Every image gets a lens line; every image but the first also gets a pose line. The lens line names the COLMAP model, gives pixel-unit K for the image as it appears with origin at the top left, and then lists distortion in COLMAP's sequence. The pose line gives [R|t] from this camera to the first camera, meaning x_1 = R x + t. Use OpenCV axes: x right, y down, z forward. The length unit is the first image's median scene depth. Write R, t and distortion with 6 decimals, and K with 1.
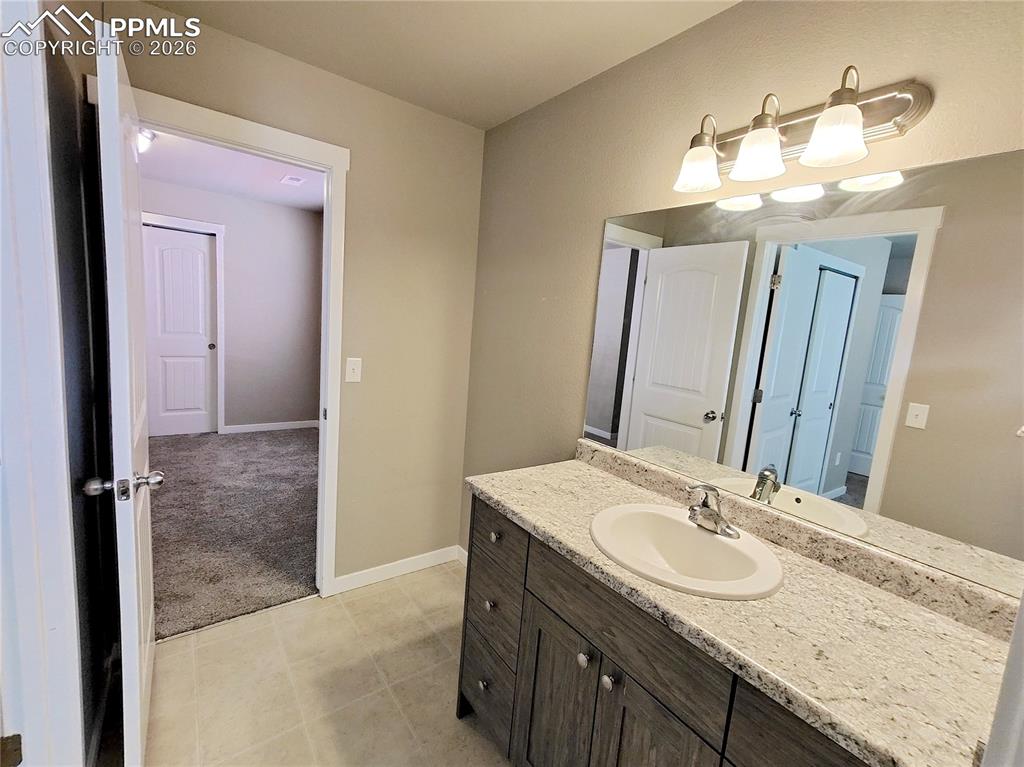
lens RADIAL K [[453.4, 0, 512.8], [0, 453.4, 381.9], [0, 0, 1]] dist [0.012308, 0.000625]
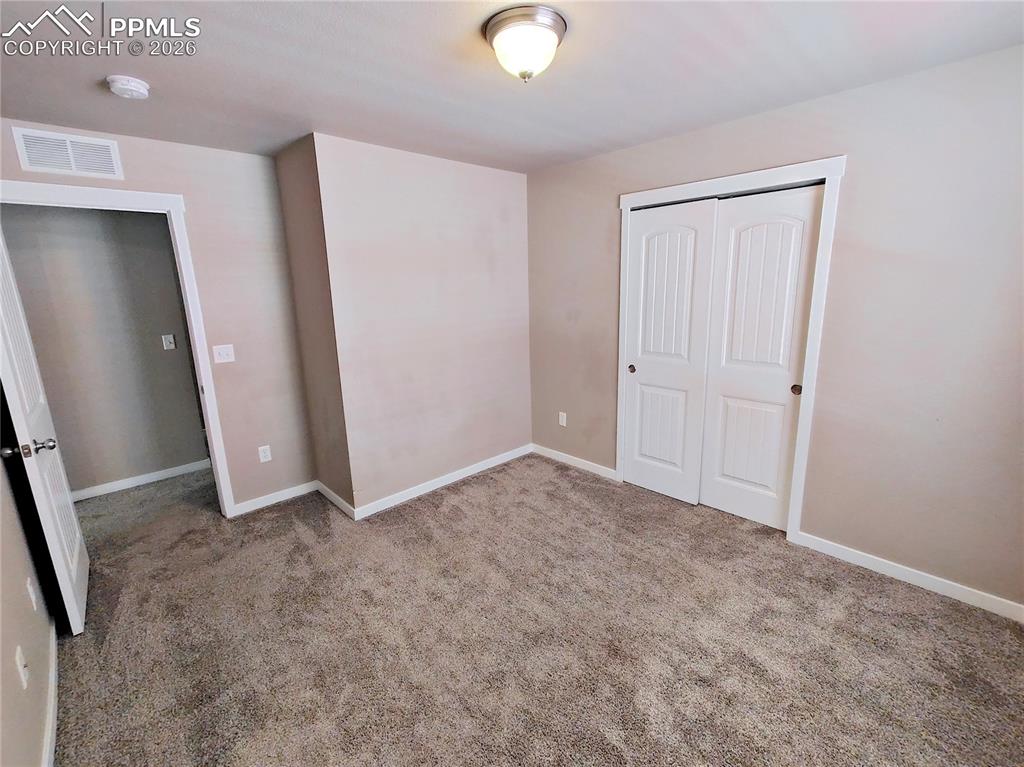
lens RADIAL K [[453.4, 0, 510.9], [0, 453.4, 375.4], [0, 0, 1]] dist [0.012308, 0.000625]
pose [[0.126455, 0.118541, -0.984864, -0.156431], [-0.105831, 0.988780, 0.105424, -0.118895], [0.986311, 0.090897, 0.137582, 0.586150]]
